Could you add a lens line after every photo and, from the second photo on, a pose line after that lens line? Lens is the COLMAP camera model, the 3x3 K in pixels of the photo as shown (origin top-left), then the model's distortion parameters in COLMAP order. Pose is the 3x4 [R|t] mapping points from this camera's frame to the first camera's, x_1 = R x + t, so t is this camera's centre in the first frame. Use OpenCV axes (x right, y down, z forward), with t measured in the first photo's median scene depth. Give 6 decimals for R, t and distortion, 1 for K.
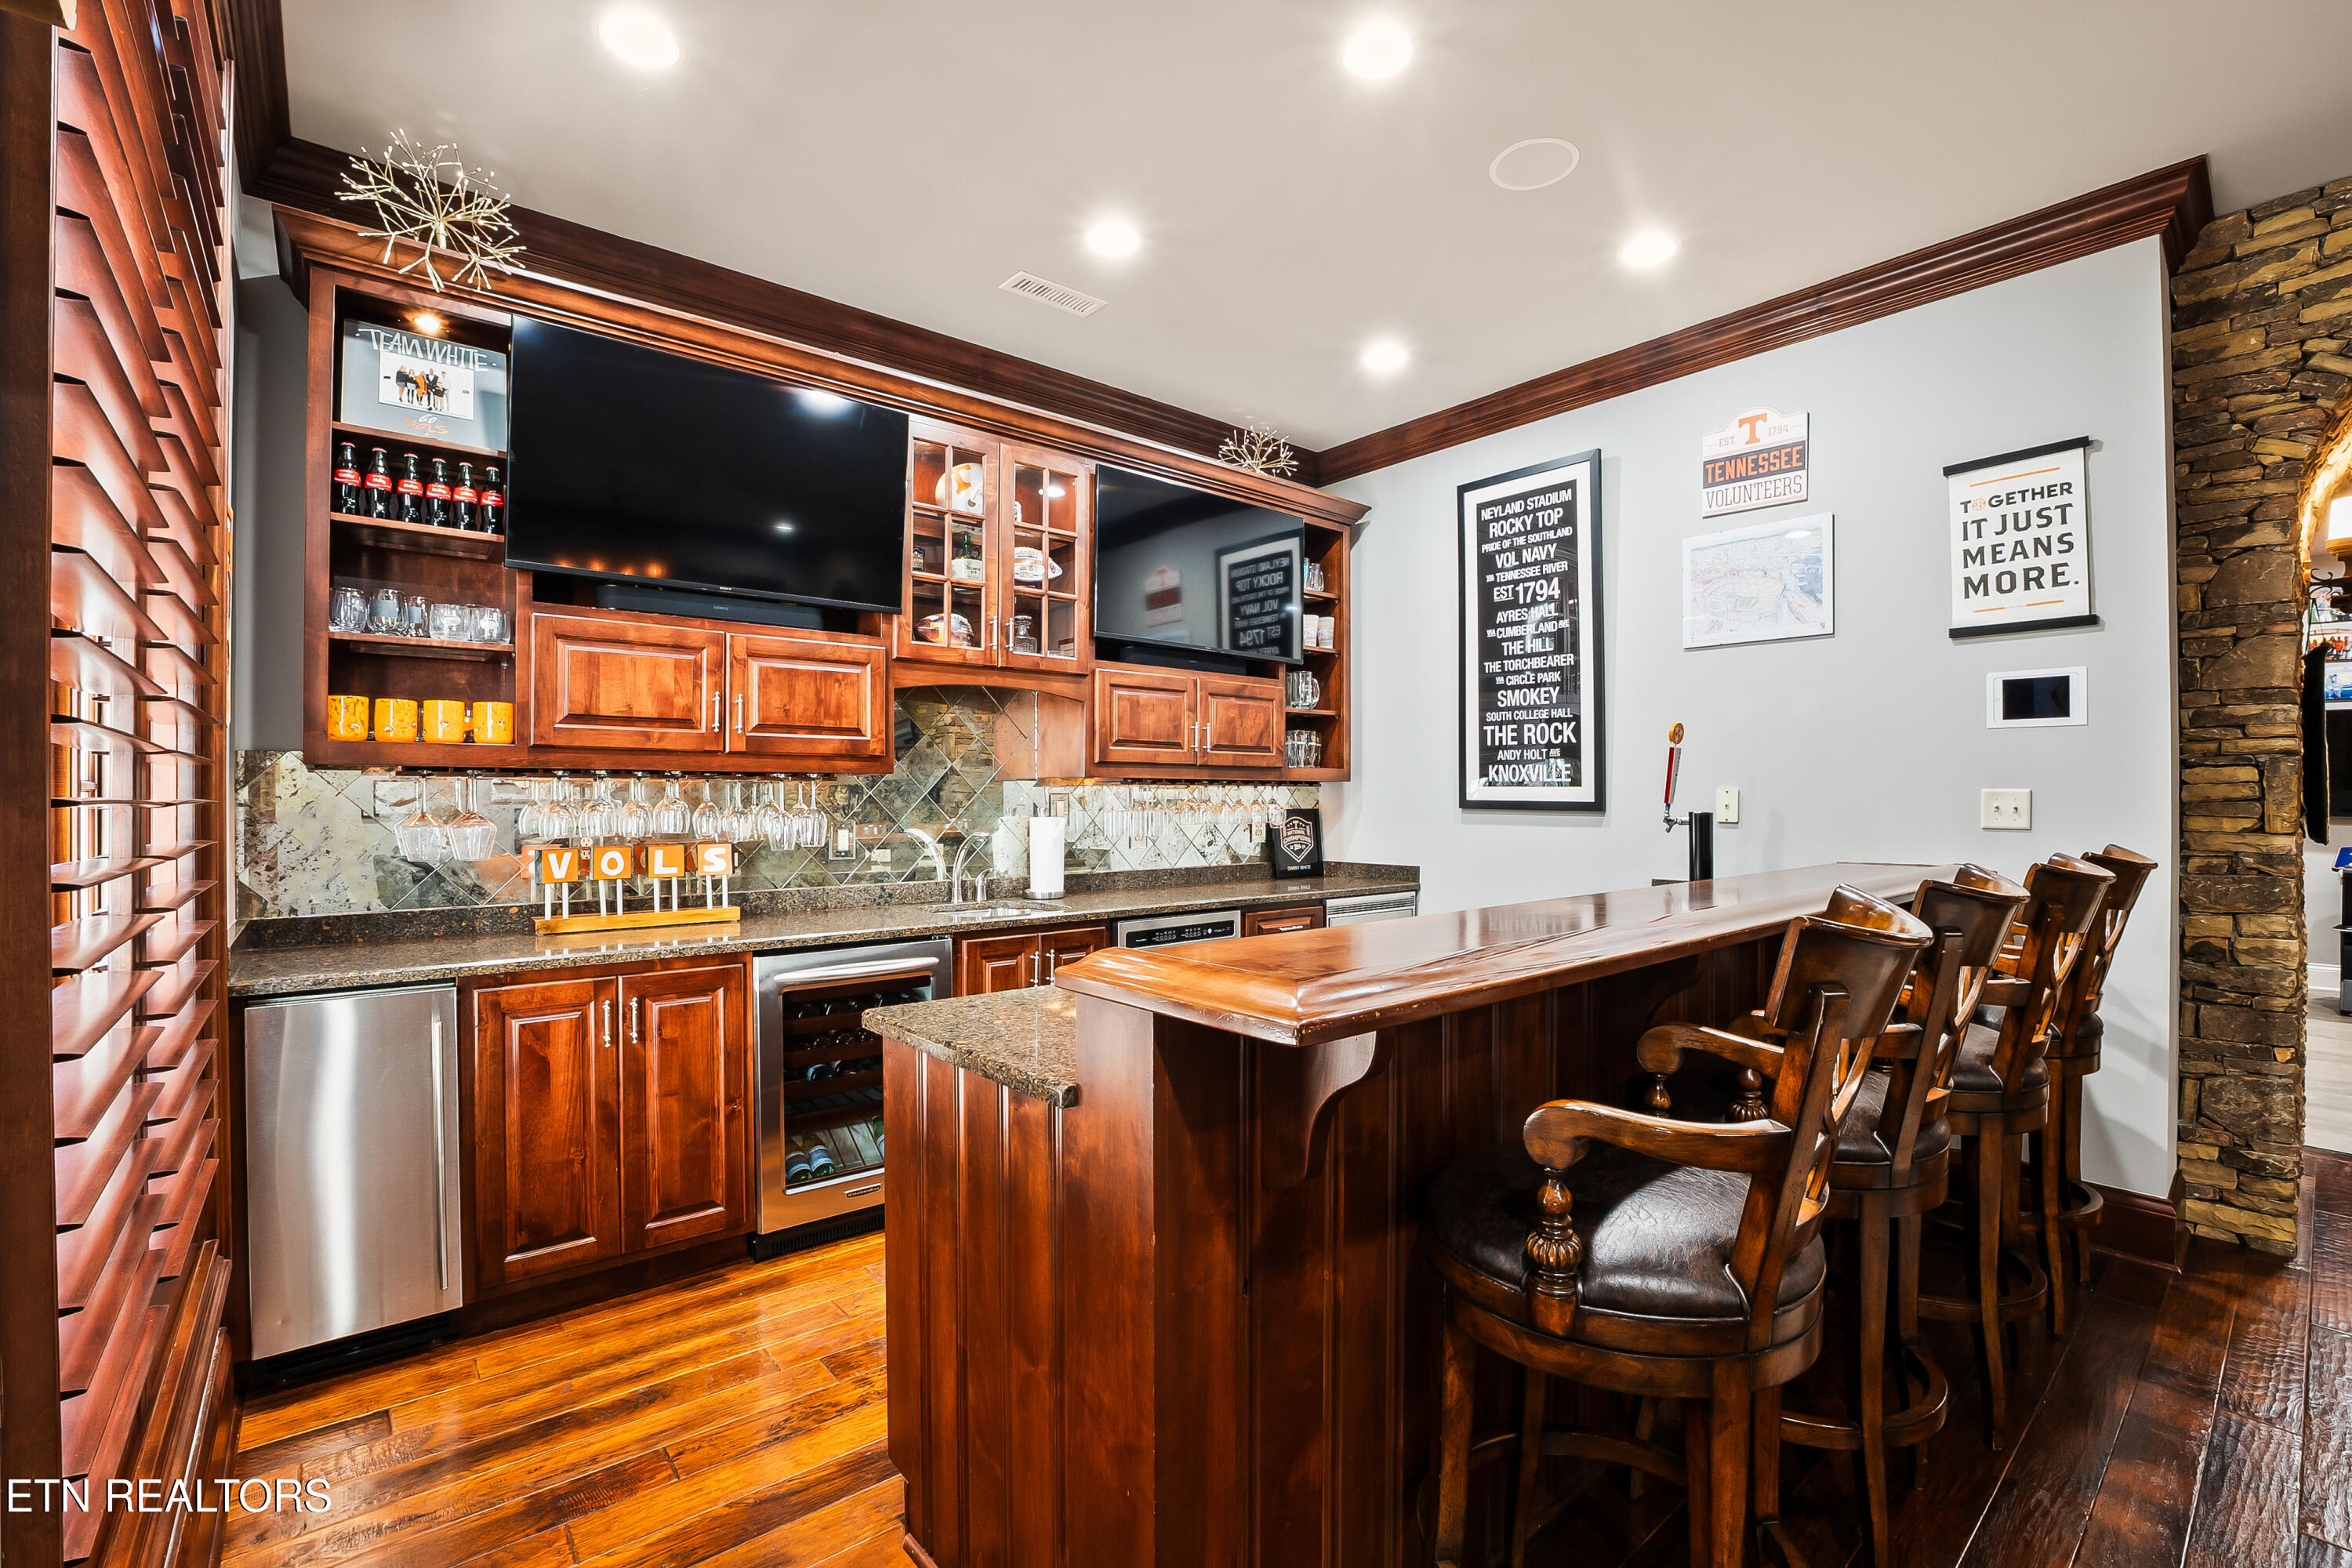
lens RADIAL K [[1033.1, 0, 1168.6], [0, 1033.1, 789.8], [0, 0, 1]] dist [-0.019695, 0.000136]
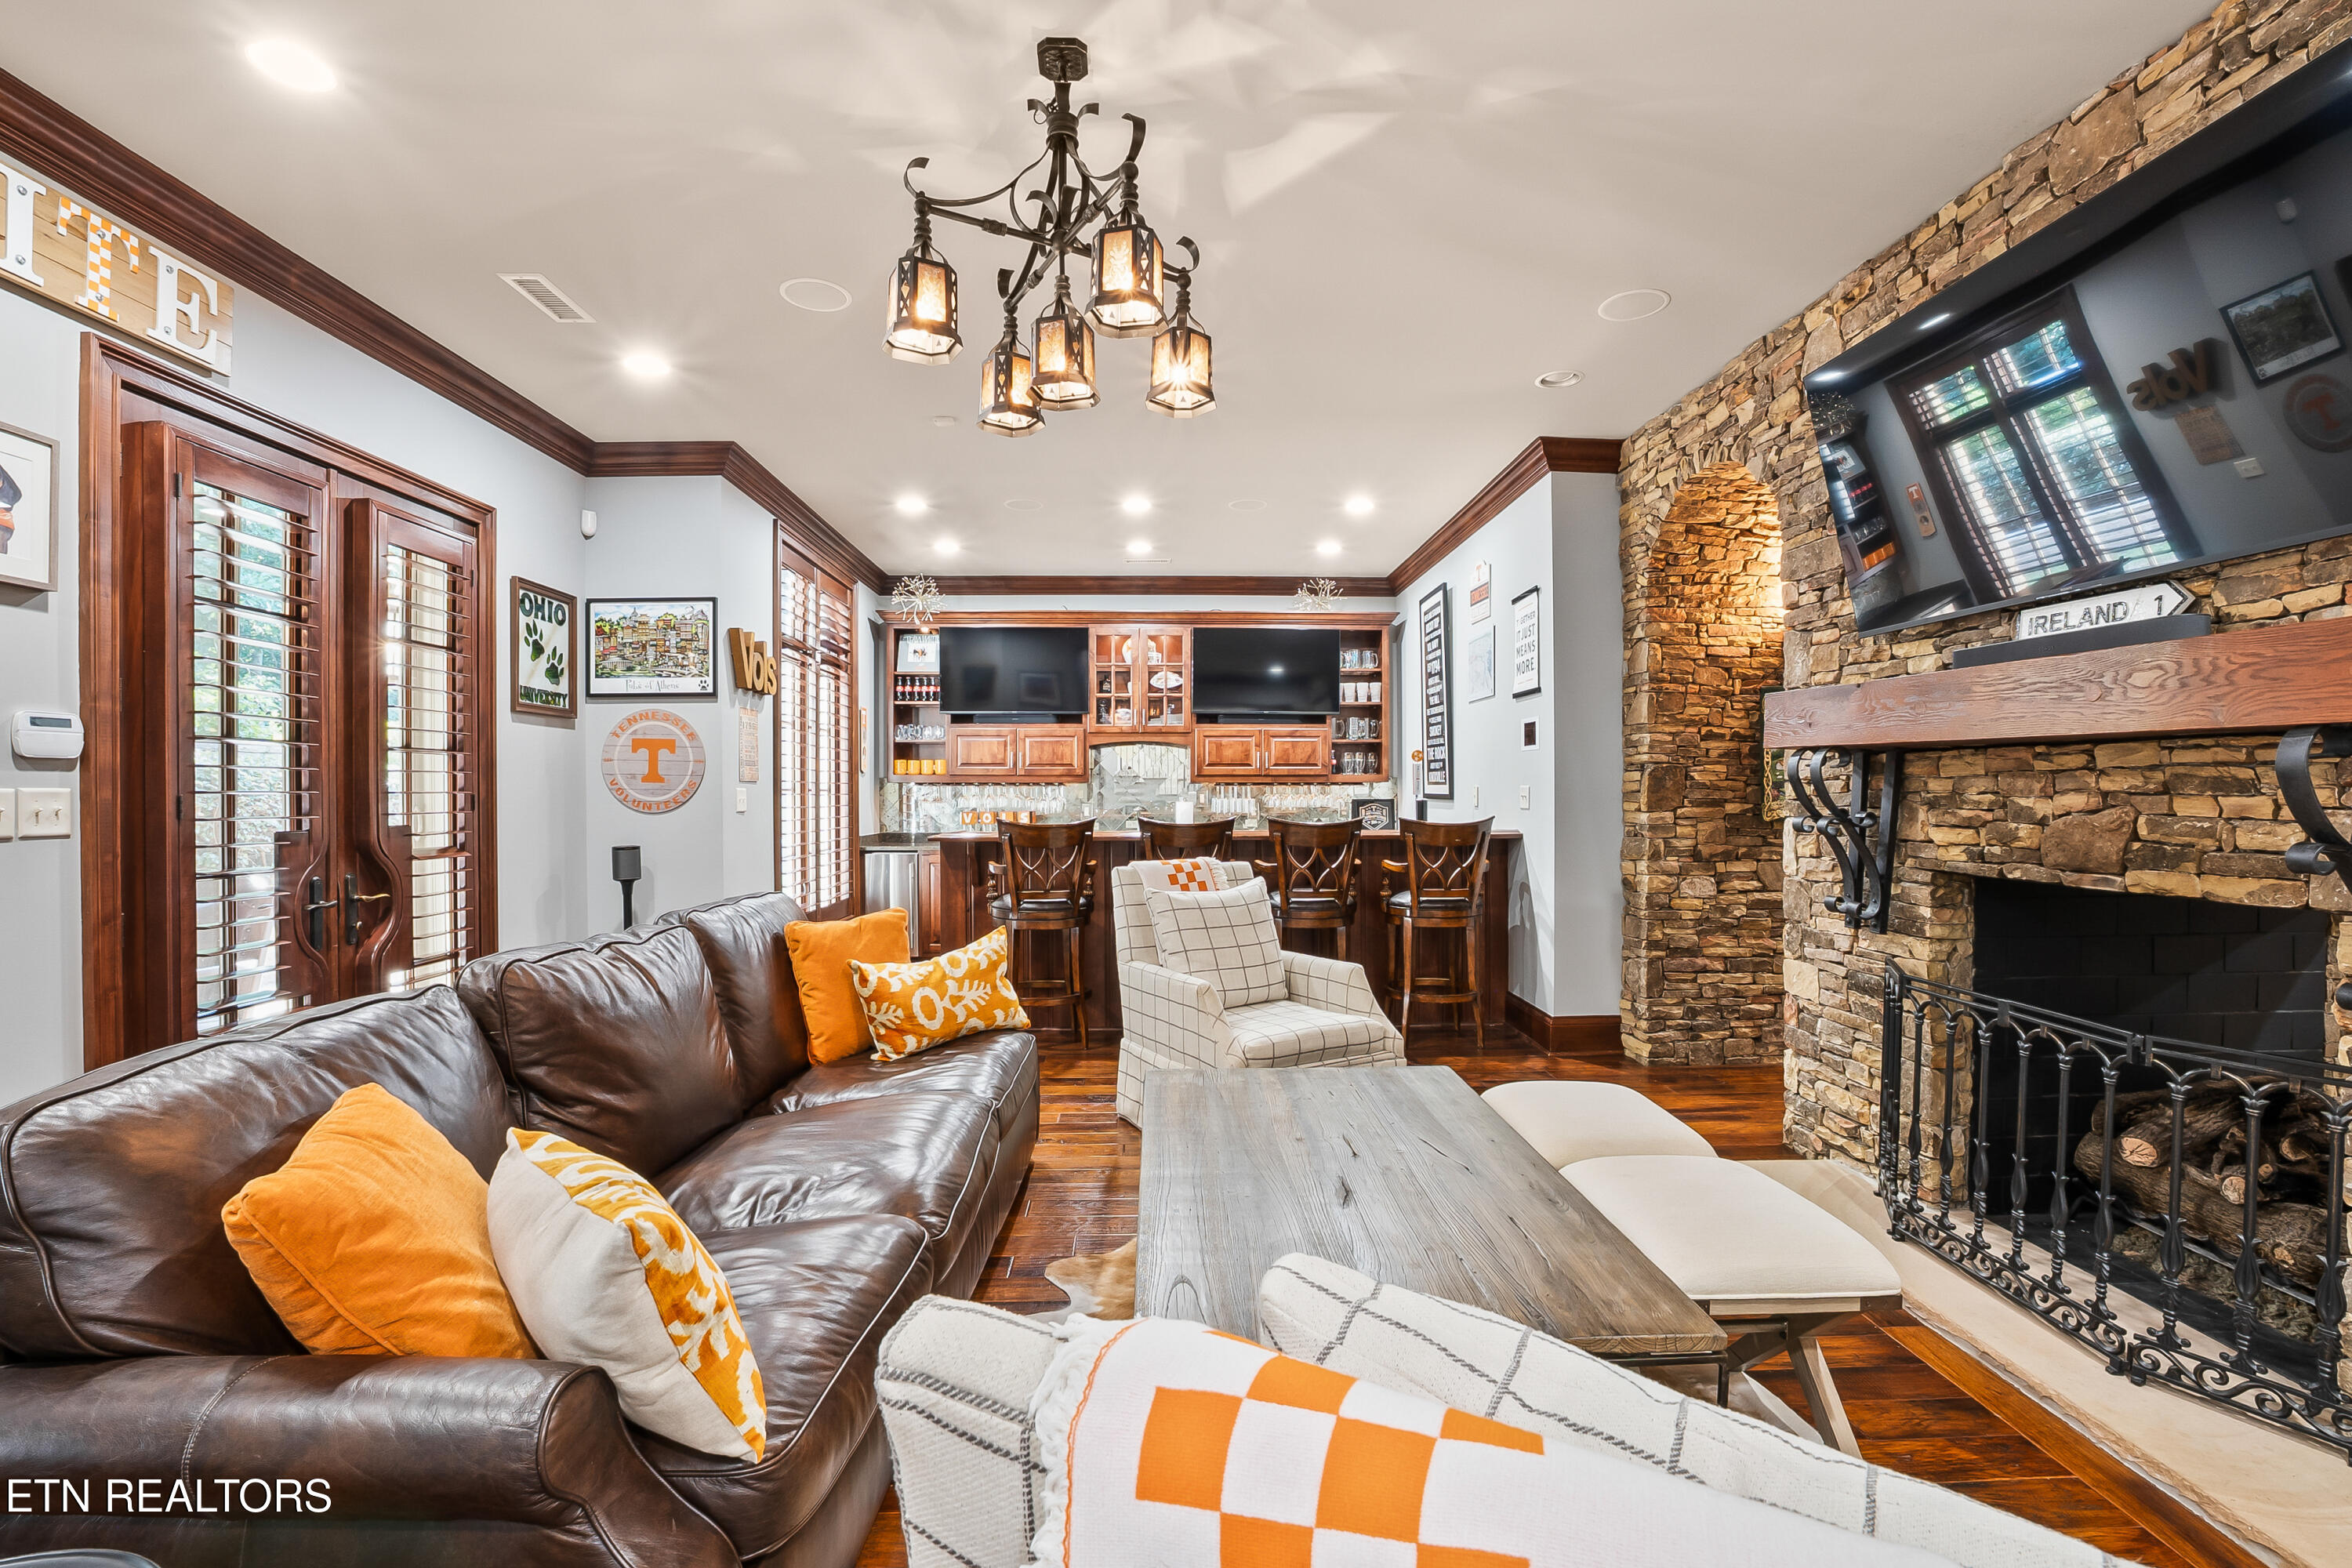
lens RADIAL K [[1033.1, 0, 1178.0], [0, 1033.1, 796.2], [0, 0, 1]] dist [-0.019695, 0.000136]
pose [[0.786244, -0.000763, -0.617915, 1.414578], [0.005013, 0.999974, 0.005144, 0.004816], [0.617896, -0.007143, 0.786228, -0.742100]]
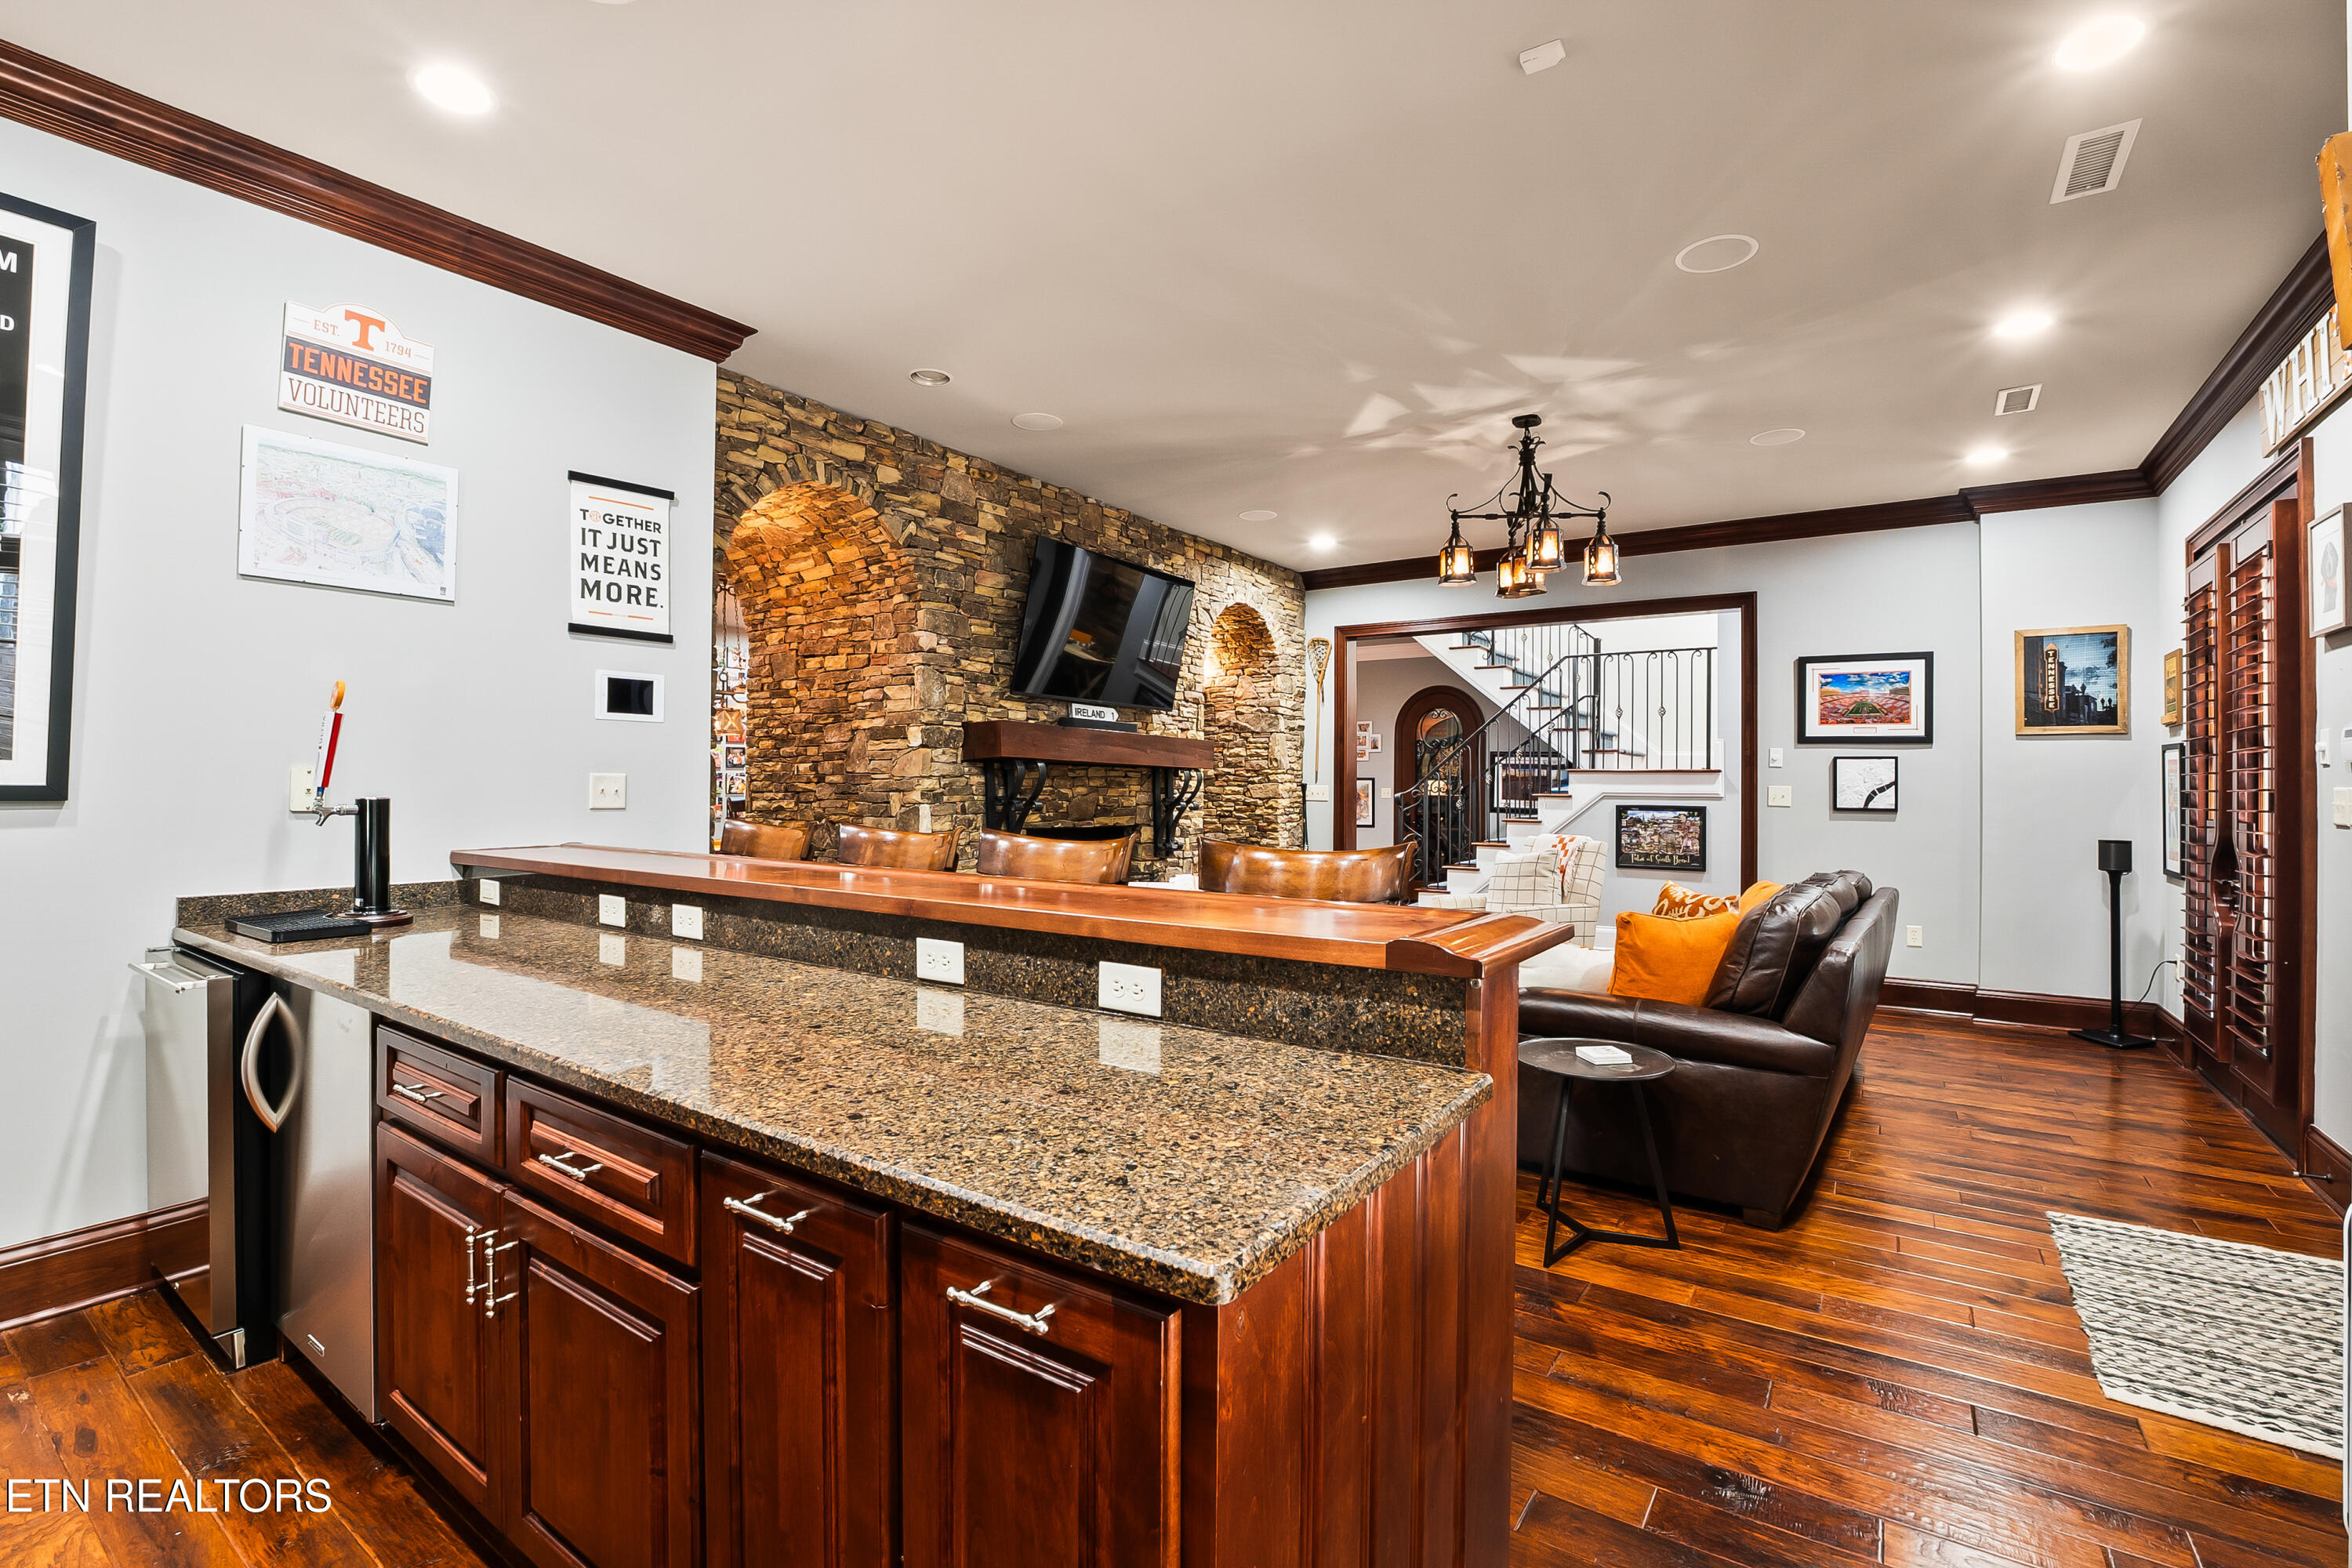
lens RADIAL K [[1033.1, 0, 1136.8], [0, 1033.1, 773.0], [0, 0, 1]] dist [-0.019695, 0.000136]
pose [[-0.226700, 0.010373, 0.973909, -0.419662], [-0.008781, 0.999881, -0.012693, 0.008228], [-0.973925, -0.011429, -0.226582, 0.670174]]
